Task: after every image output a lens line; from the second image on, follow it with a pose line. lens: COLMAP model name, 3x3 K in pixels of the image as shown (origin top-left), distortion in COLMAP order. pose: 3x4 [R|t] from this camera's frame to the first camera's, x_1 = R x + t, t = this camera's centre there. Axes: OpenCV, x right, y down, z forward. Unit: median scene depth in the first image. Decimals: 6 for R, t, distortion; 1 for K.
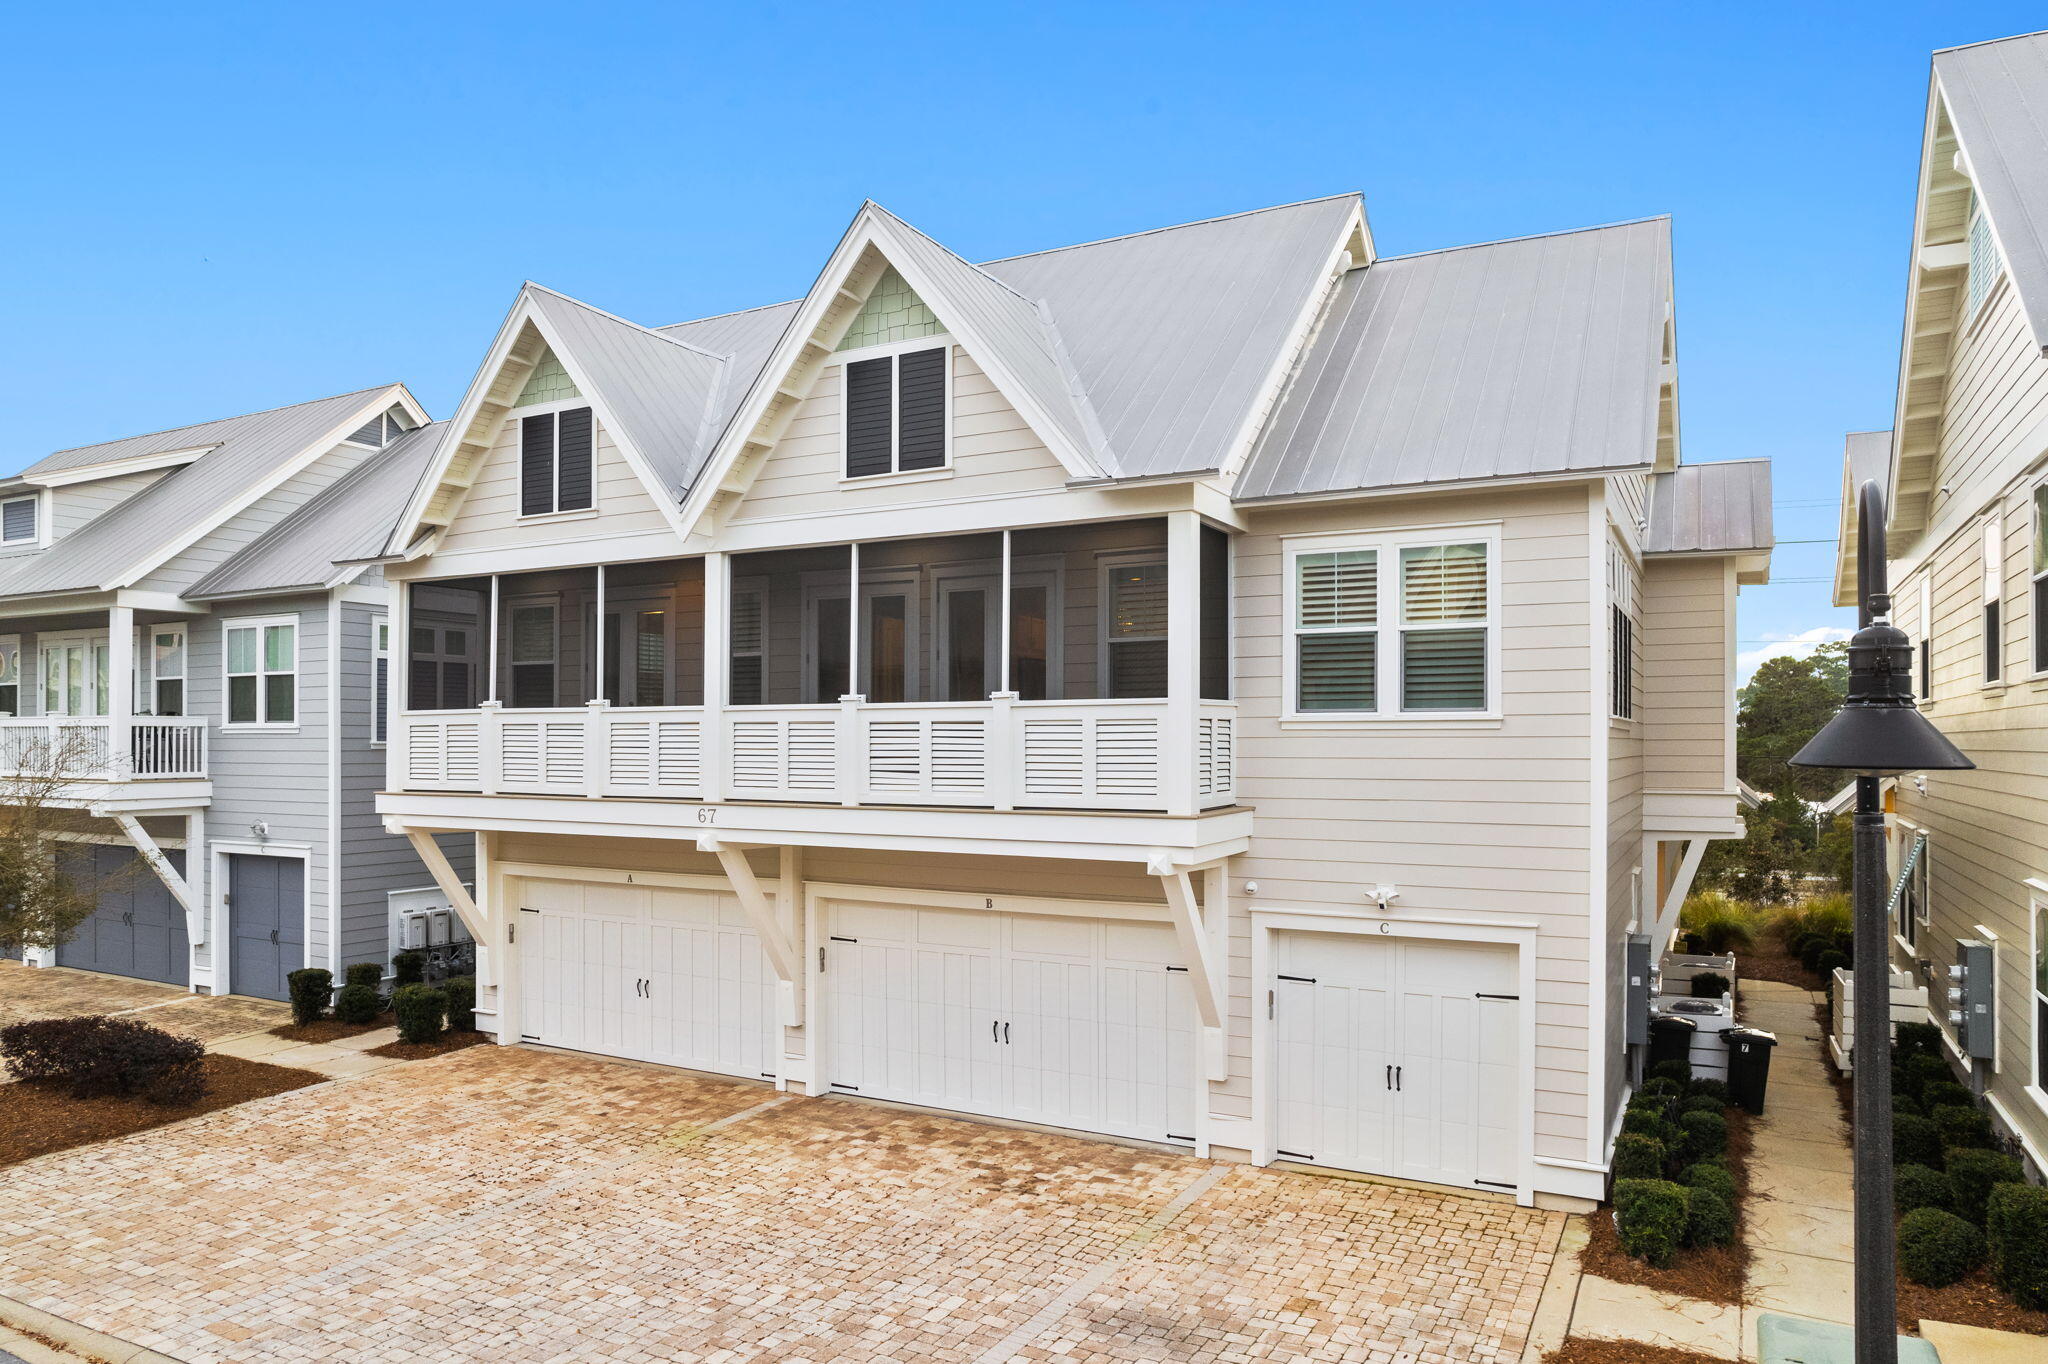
lens RADIAL K [[1325.8, 0, 1033.9], [0, 1325.8, 743.8], [0, 0, 1]] dist [-0.052227, 0.036636]
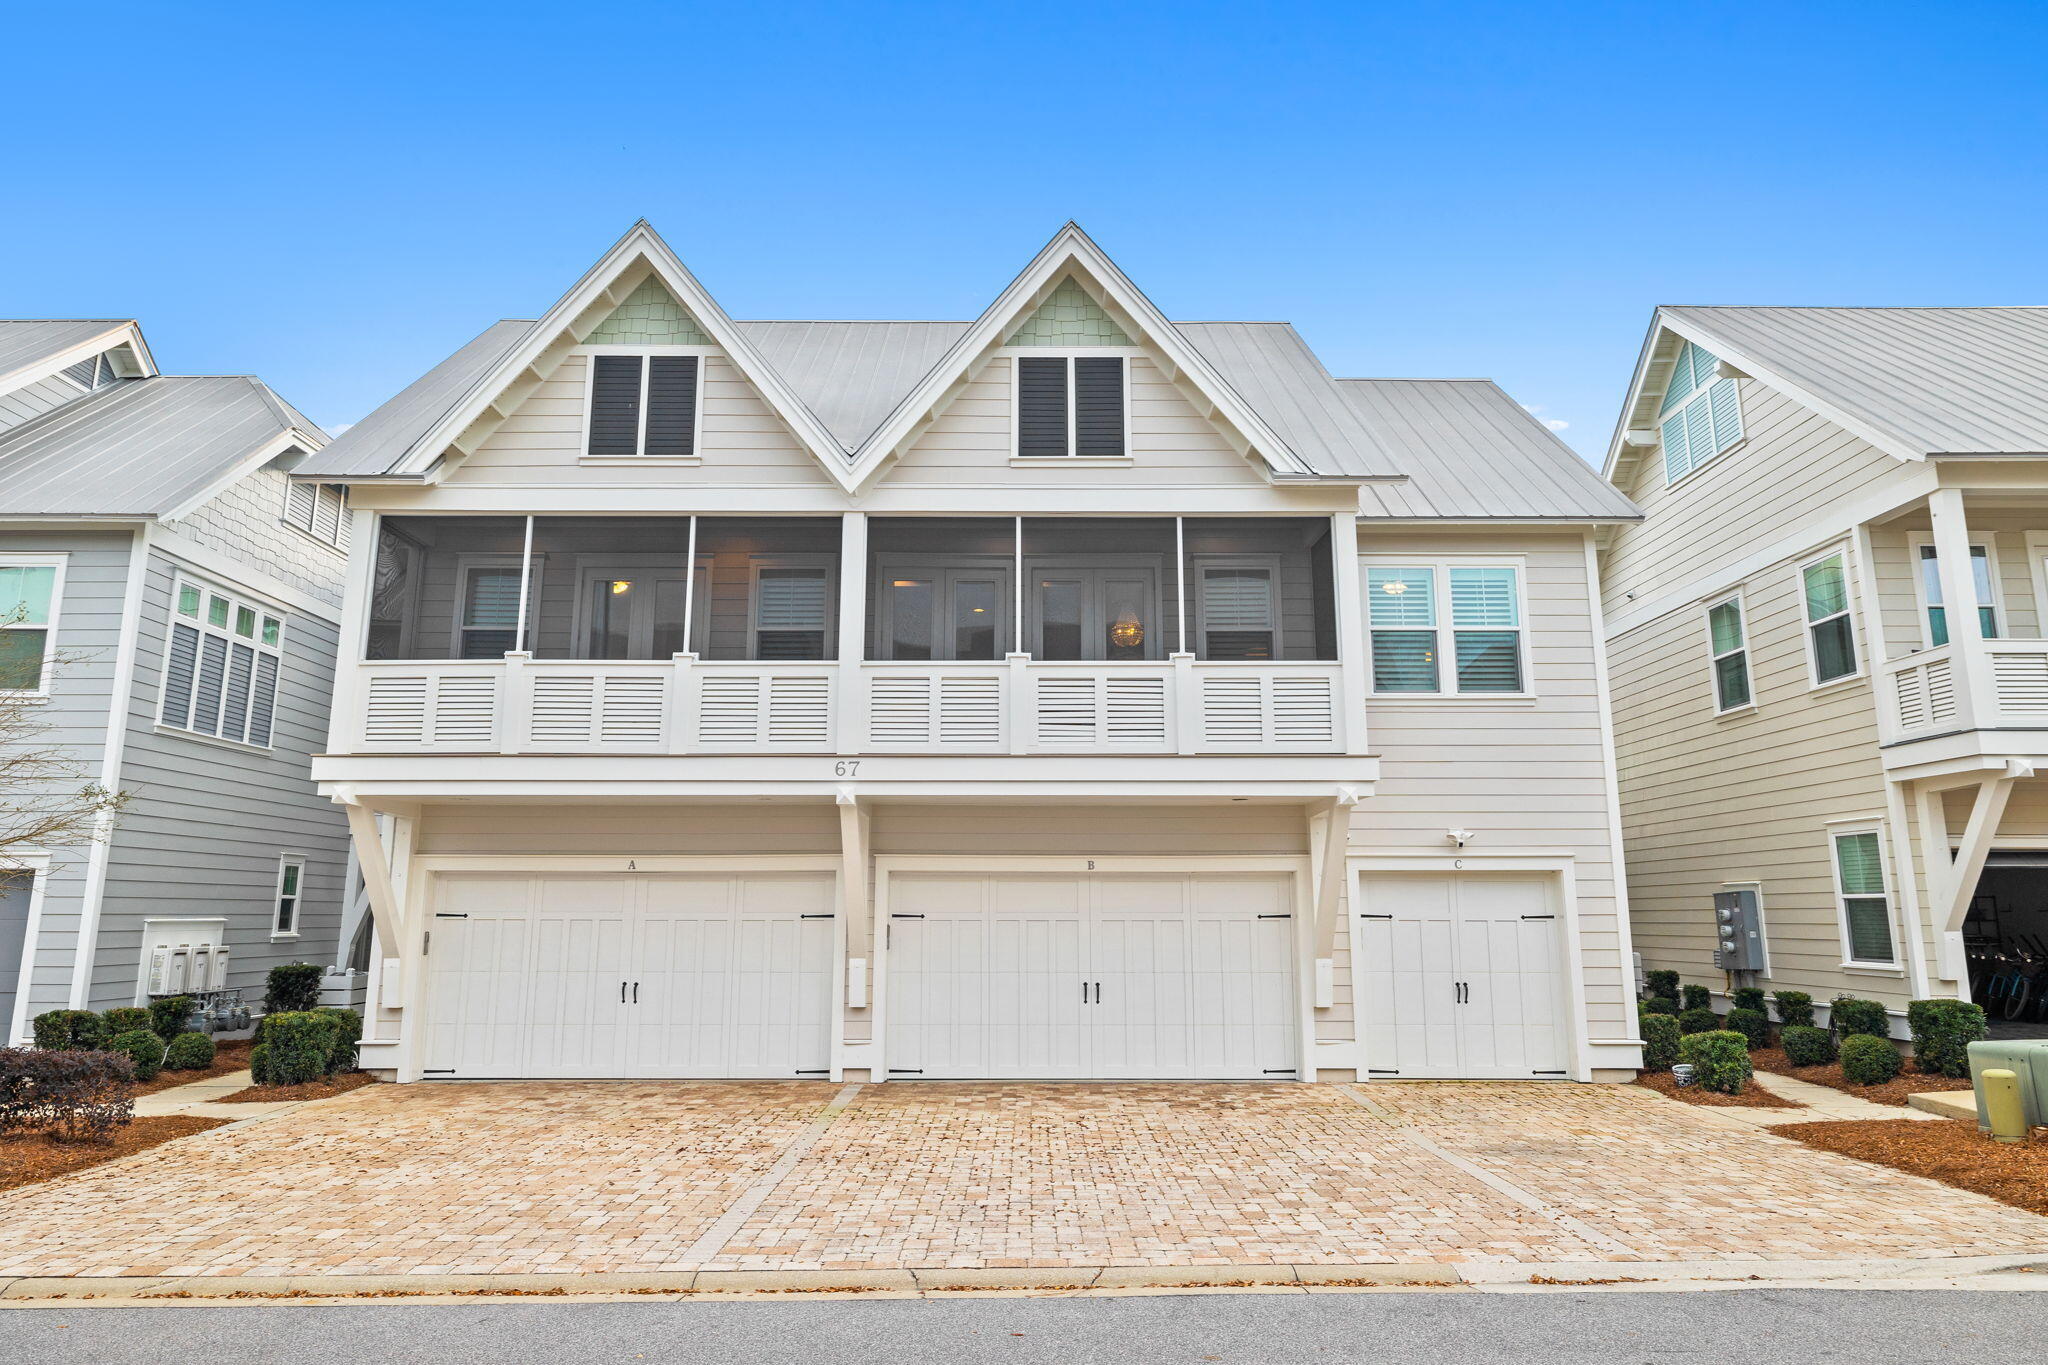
lens RADIAL K [[1275.5, 0, 1023.3], [0, 1275.5, 669.6], [0, 0, 1]] dist [0.001674, -0.002700]
pose [[0.880267, 0.088853, 0.466085, -0.608916], [0.000670, 0.982076, -0.188485, 0.168805], [-0.474478, 0.166229, 0.864429, 0.116679]]
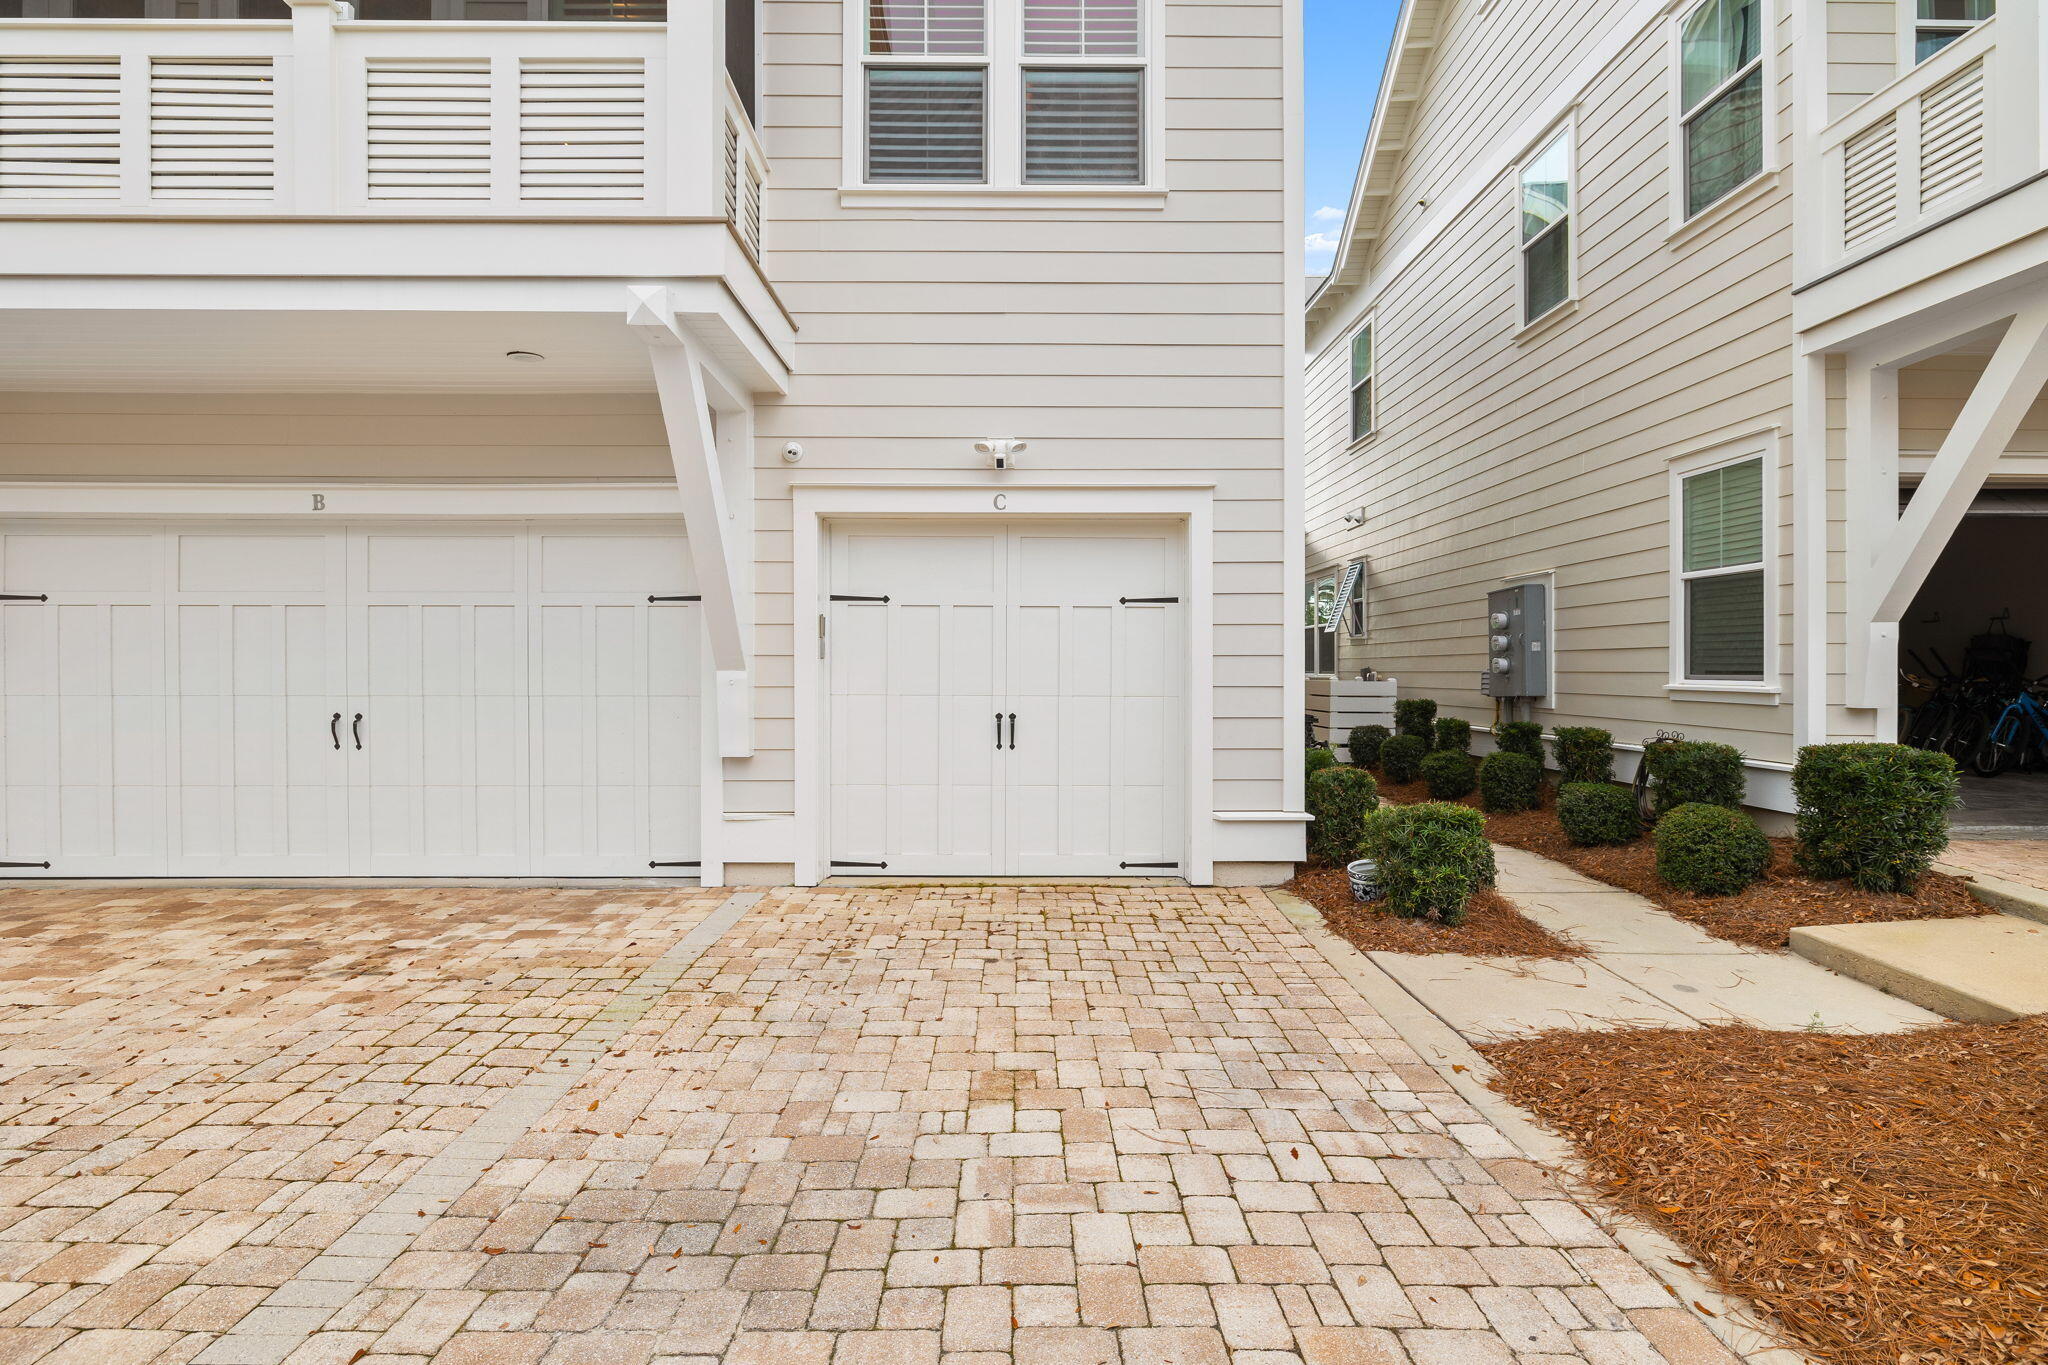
lens RADIAL K [[980.2, 0, 1020.2], [0, 980.2, 669.3], [0, 0, 1]] dist [-0.004202, 0.001365]
pose [[0.876650, -0.000735, 0.481127, 0.030751], [0.000567, 1.000000, 0.000495, 0.204720], [-0.481128, -0.000161, 0.876651, 0.506347]]
